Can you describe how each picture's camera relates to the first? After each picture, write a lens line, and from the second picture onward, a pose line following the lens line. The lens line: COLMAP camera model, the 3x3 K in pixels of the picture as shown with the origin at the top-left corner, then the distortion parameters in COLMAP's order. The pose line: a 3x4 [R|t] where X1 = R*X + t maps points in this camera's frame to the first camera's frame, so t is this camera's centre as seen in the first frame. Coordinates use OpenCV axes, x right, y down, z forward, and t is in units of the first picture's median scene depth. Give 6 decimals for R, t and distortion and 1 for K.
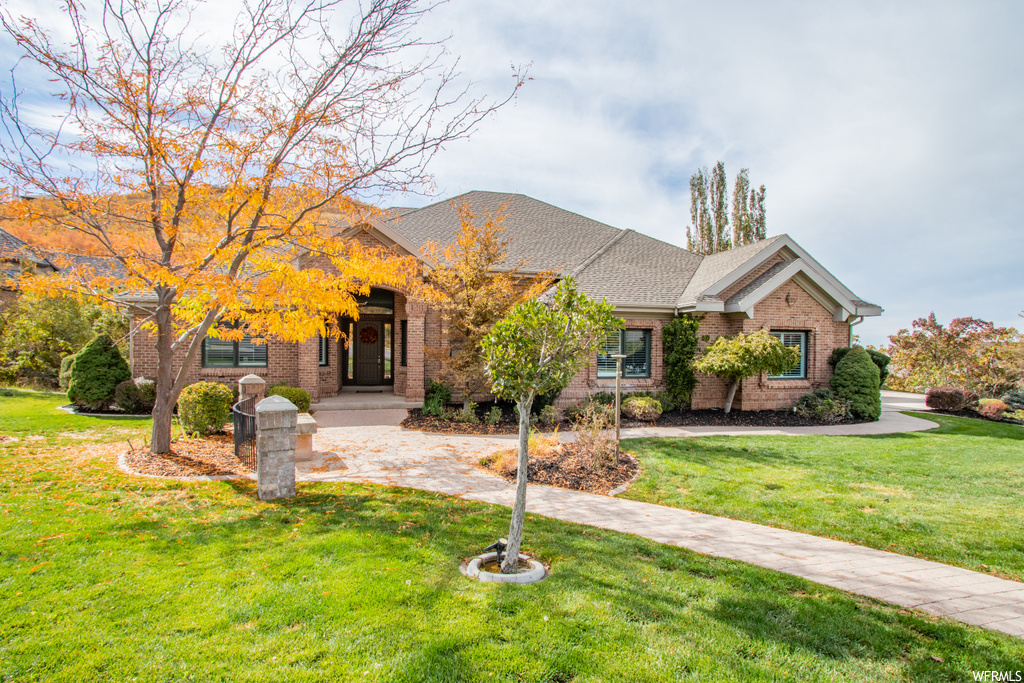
lens RADIAL K [[485.1, 0, 496.9], [0, 485.1, 351.6], [0, 0, 1]] dist [-0.012631, -0.000045]
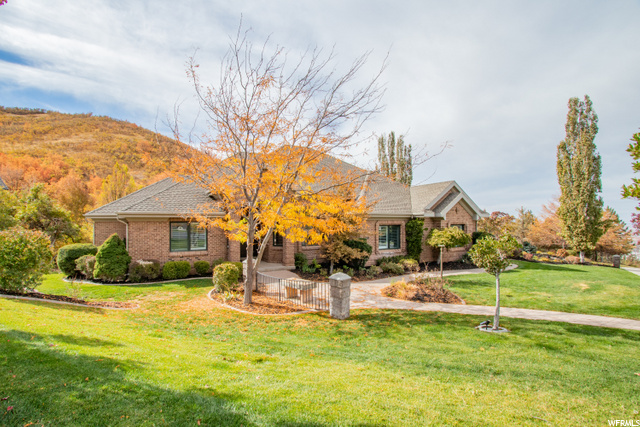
lens RADIAL K [[294.9, 0, 308.4], [0, 294.9, 220.4], [0, 0, 1]] dist [-0.012085, 0.000433]
pose [[0.966109, -0.010911, 0.257904, -0.407944], [0.014422, 0.999827, -0.011724, -0.059422], [-0.257731, 0.015047, 0.966099, -0.125613]]
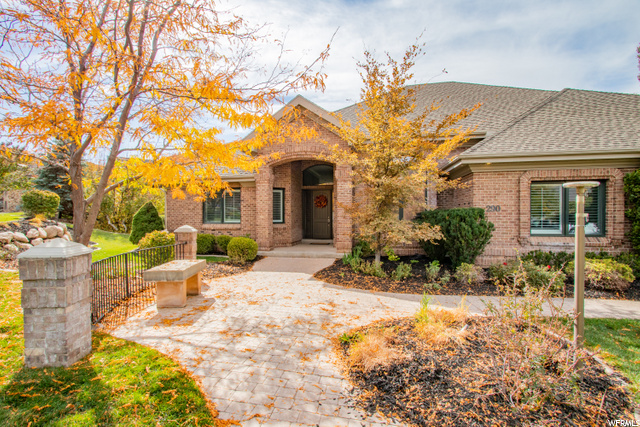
lens RADIAL K [[294.9, 0, 308.4], [0, 294.9, 220.4], [0, 0, 1]] dist [-0.012085, 0.000433]
pose [[0.903904, -0.004726, -0.427709, 0.065550], [0.003404, 0.999987, -0.003856, 0.027616], [0.427721, 0.002030, 0.903908, 0.325142]]
